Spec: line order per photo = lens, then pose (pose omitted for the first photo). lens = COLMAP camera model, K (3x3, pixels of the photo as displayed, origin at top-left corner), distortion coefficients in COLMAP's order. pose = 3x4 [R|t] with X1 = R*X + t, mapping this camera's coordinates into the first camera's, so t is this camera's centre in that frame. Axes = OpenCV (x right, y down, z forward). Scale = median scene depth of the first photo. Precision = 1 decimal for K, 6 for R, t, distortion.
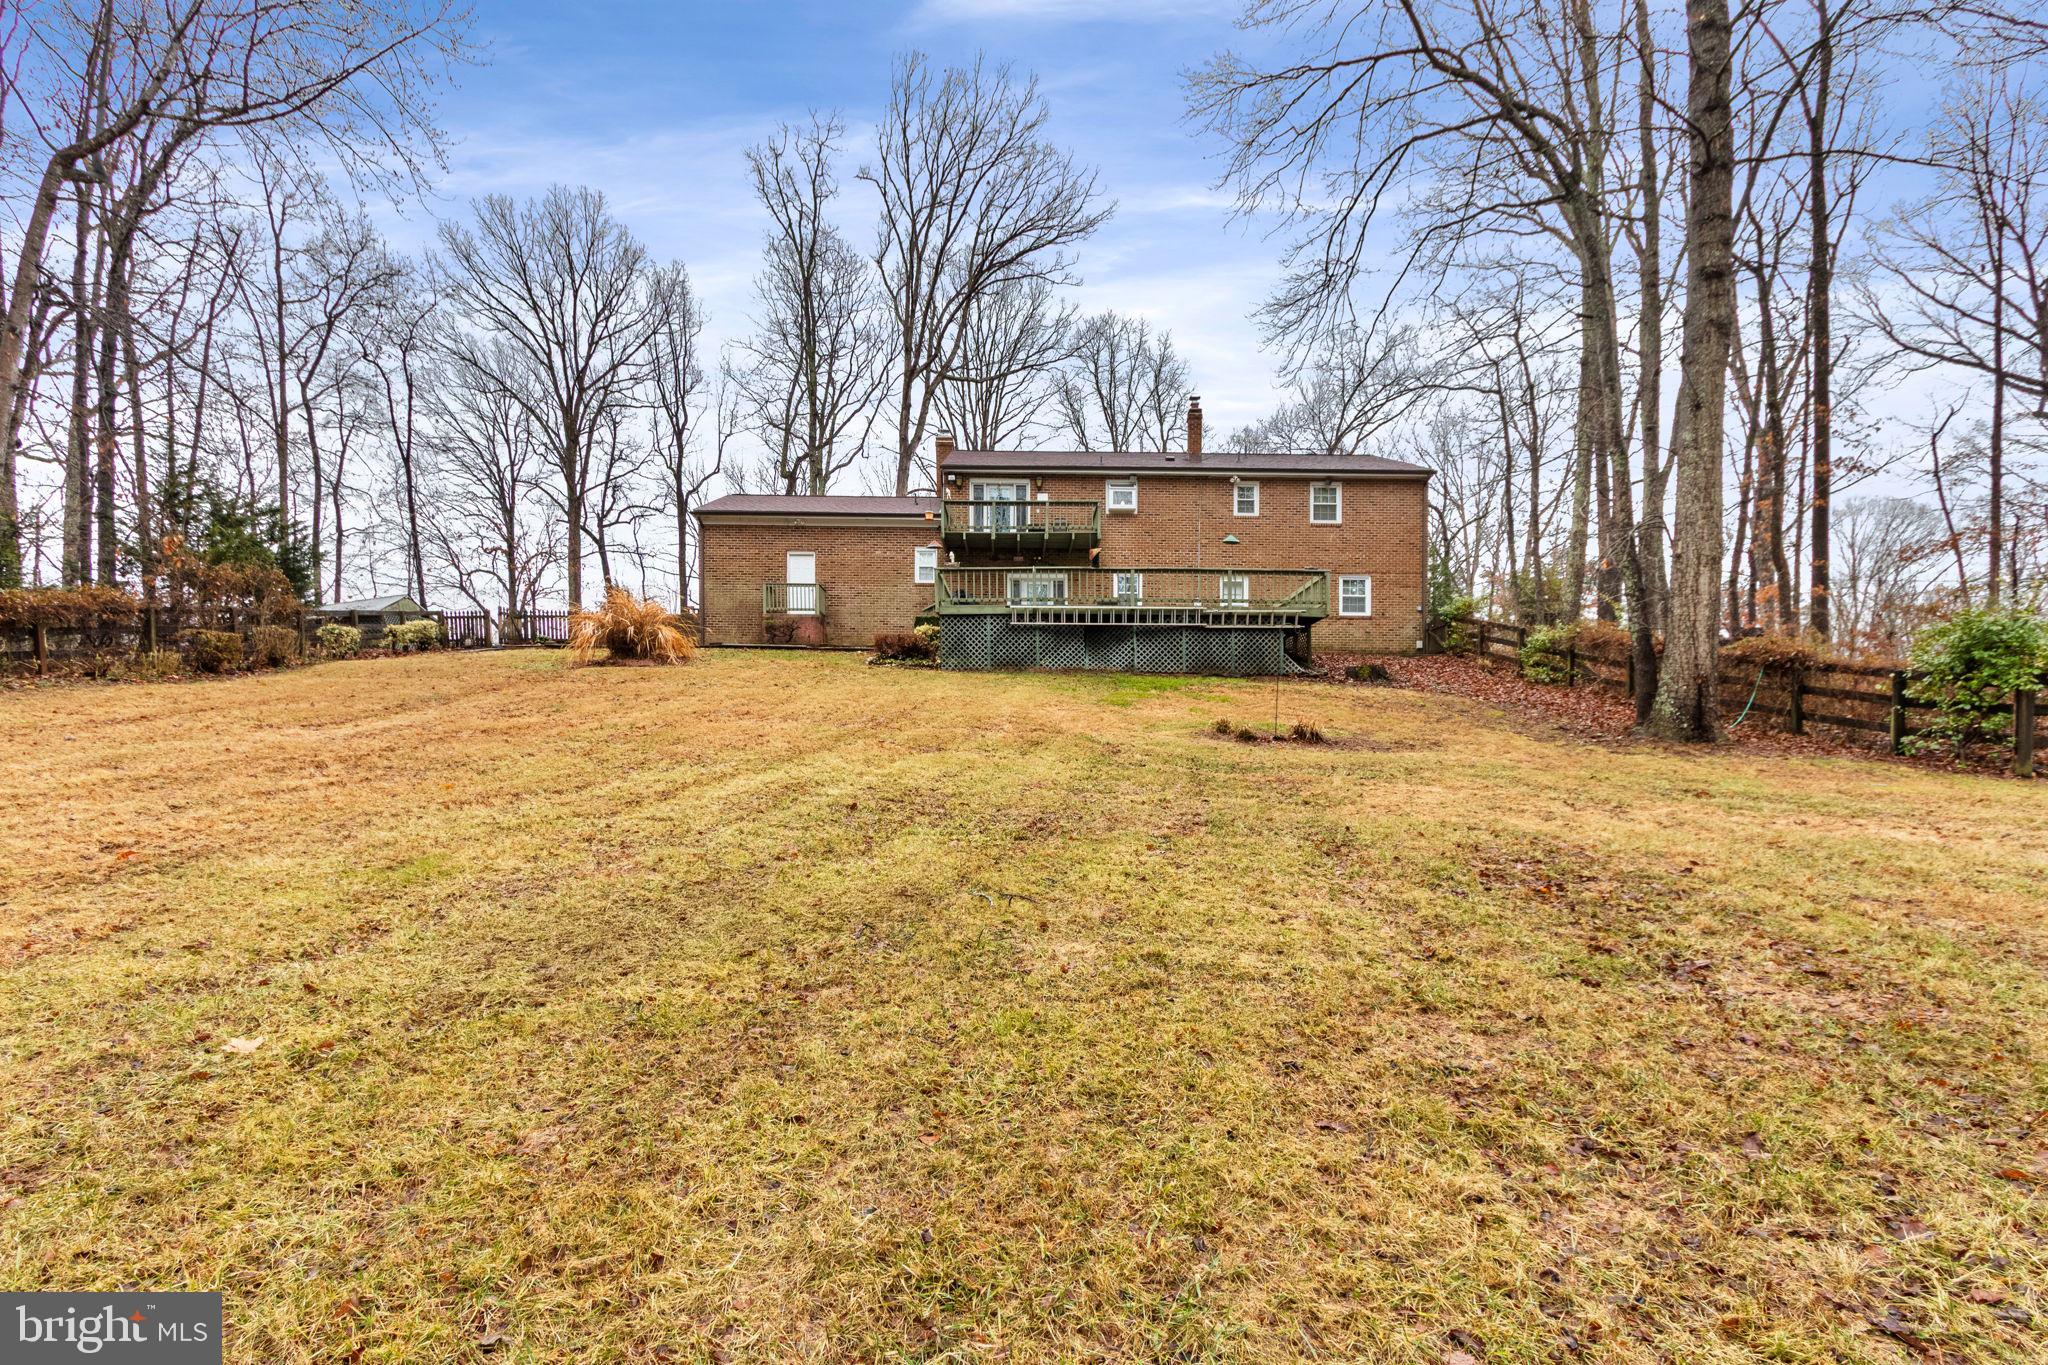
lens RADIAL K [[958.6, 0, 1013.4], [0, 958.6, 698.0], [0, 0, 1]] dist [0.001740, -0.000524]
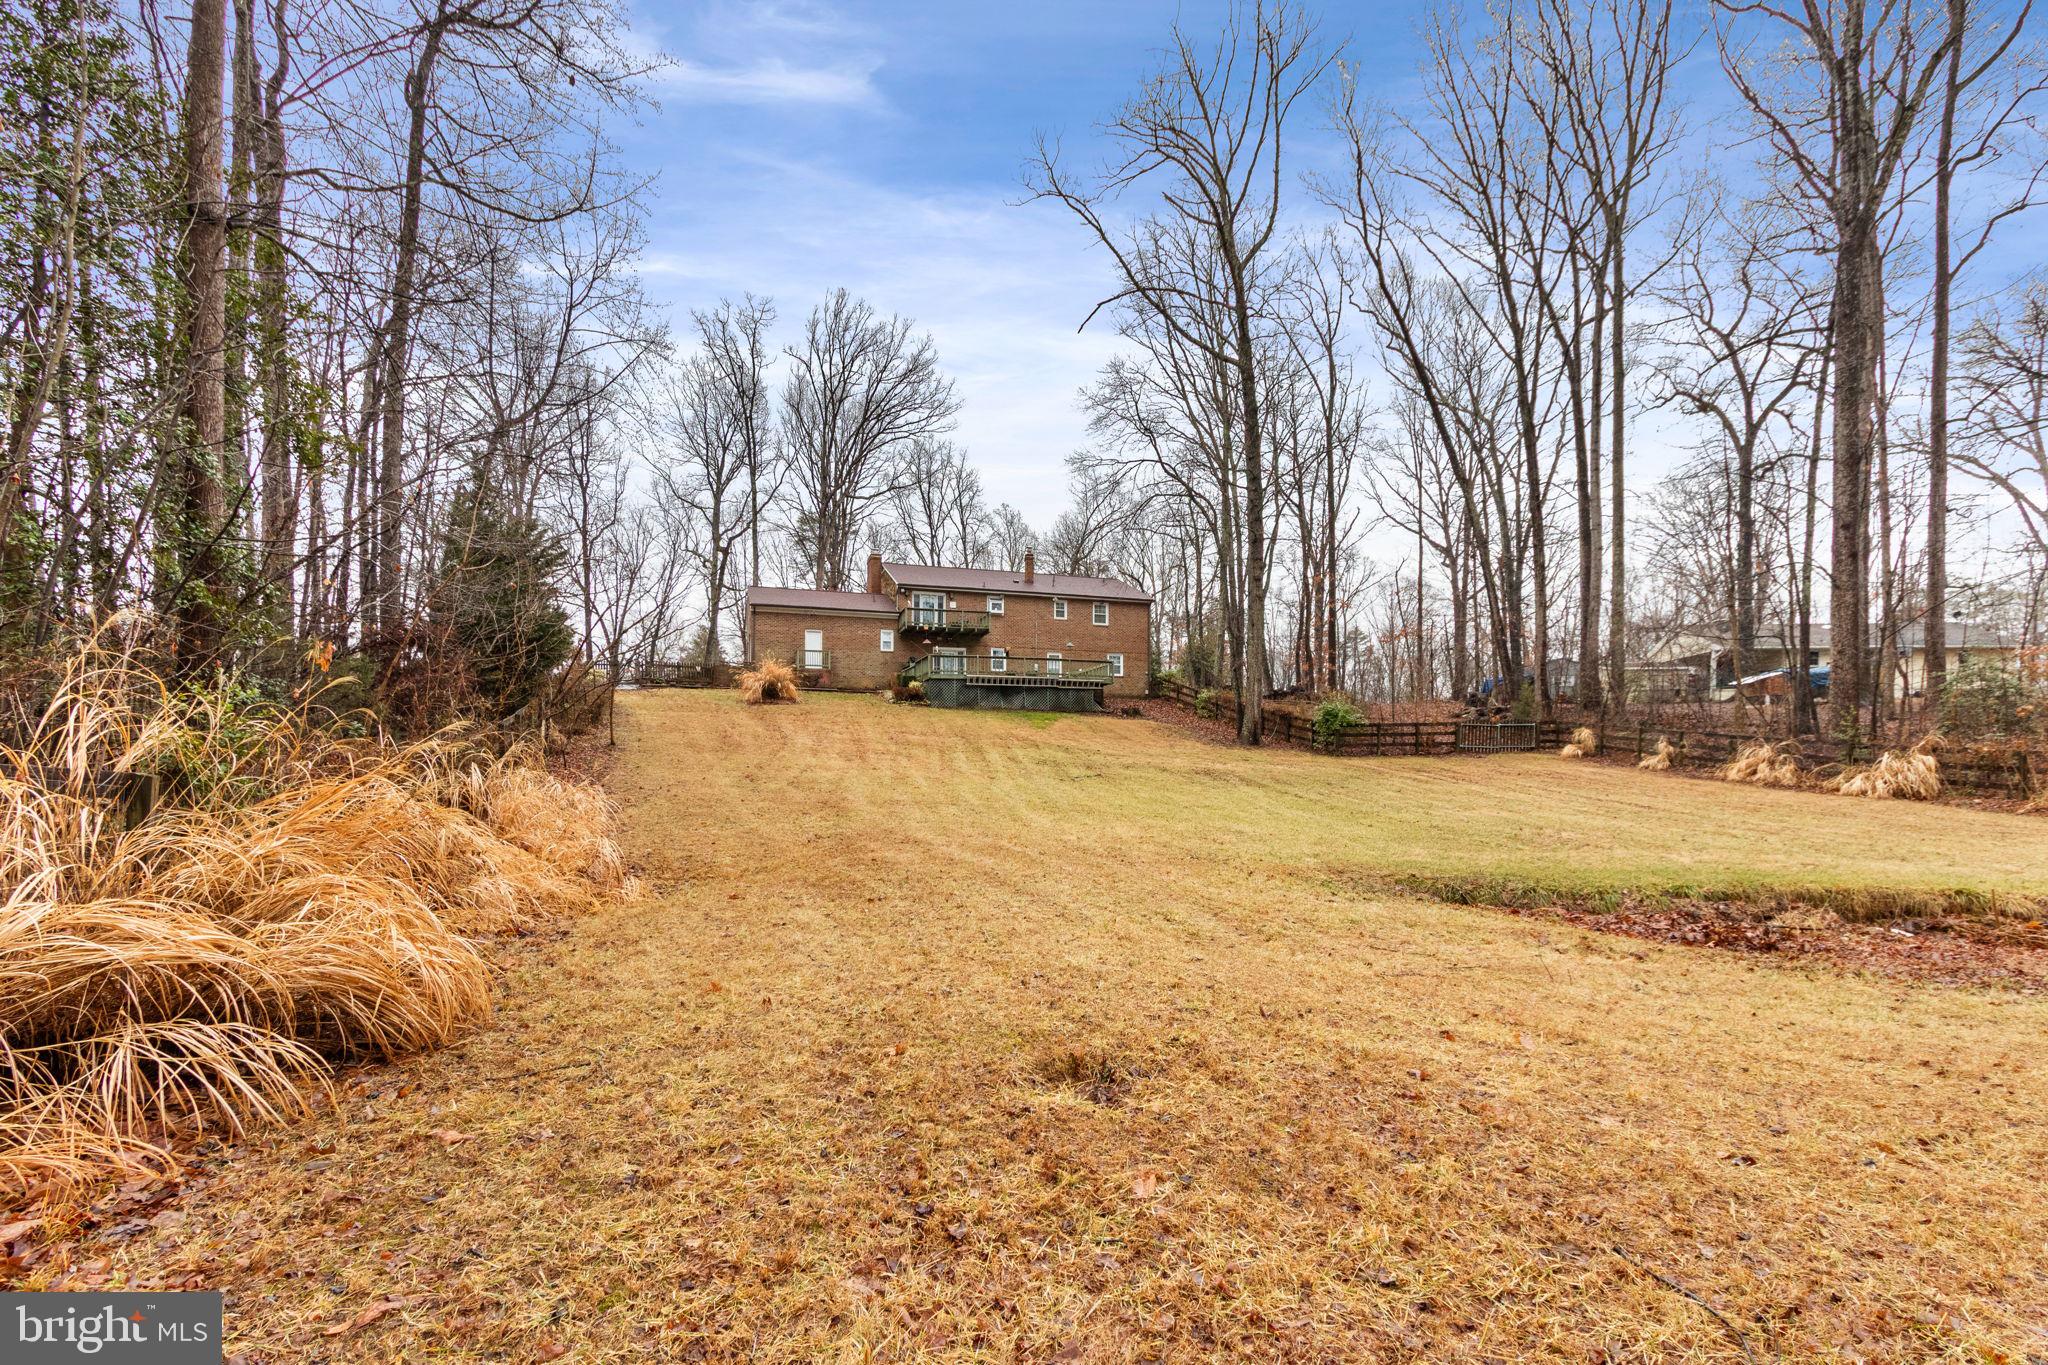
lens RADIAL K [[958.6, 0, 1013.4], [0, 958.6, 698.0], [0, 0, 1]] dist [0.001740, -0.000524]
pose [[0.949677, 0.014653, 0.312889, -0.437034], [-0.015432, 0.999881, 0.000011, -0.041785], [-0.312851, -0.004839, 0.949790, -0.750151]]
